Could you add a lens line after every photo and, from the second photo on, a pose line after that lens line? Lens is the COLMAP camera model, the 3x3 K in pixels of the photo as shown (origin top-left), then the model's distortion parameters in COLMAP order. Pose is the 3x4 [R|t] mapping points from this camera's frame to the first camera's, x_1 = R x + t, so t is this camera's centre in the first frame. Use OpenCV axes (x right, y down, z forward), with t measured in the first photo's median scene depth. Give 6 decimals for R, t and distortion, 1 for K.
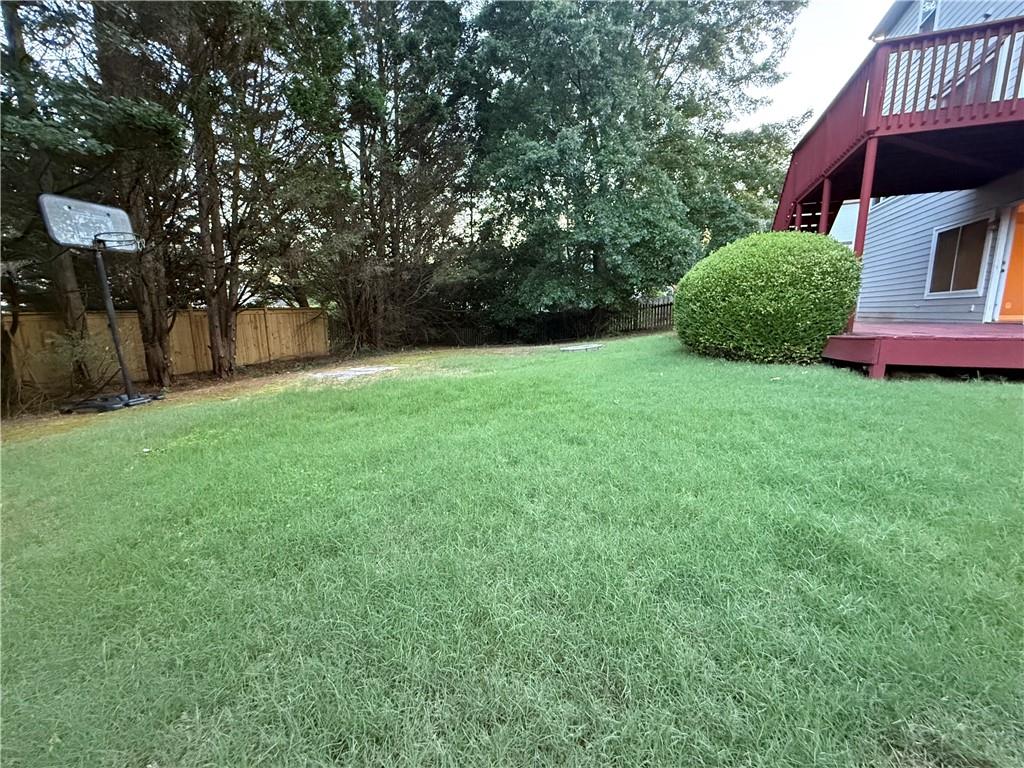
lens RADIAL K [[409.2, 0, 512.0], [0, 409.2, 384.0], [0, 0, 1]] dist [-0.001415, -0.000227]
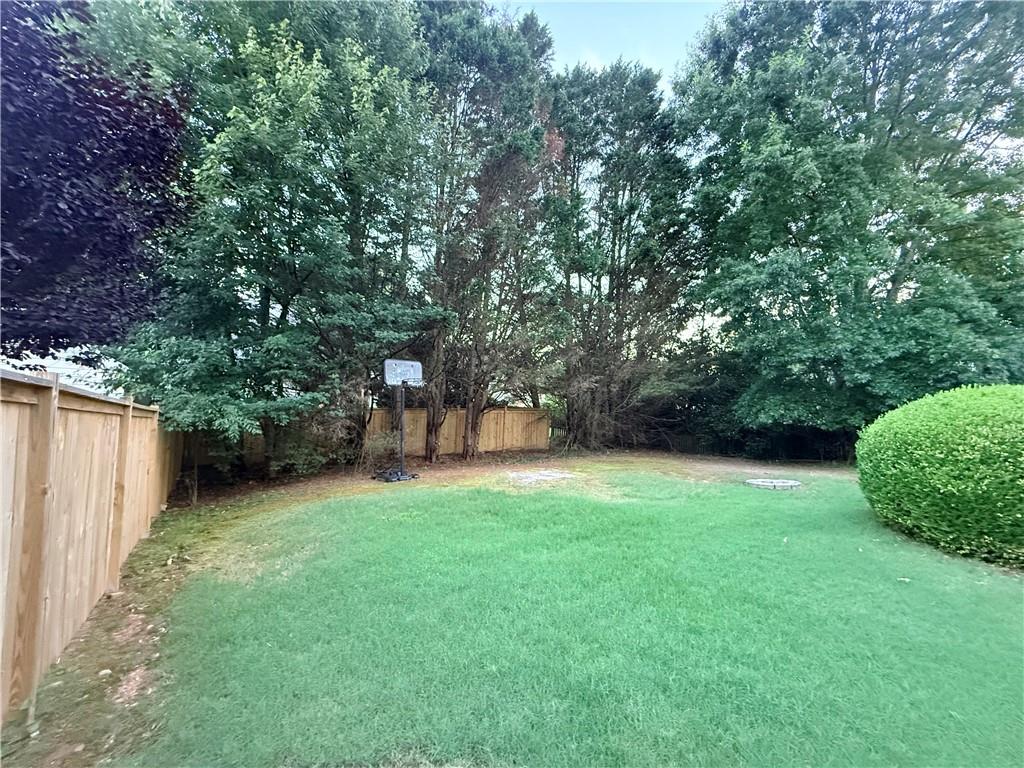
lens RADIAL K [[409.2, 0, 512.0], [0, 409.2, 384.0], [0, 0, 1]] dist [-0.001415, -0.000227]
pose [[0.834025, 0.029621, -0.550931, 0.151966], [-0.147103, 0.974349, -0.170305, -0.052958], [0.531755, 0.223083, 0.816989, -0.080922]]
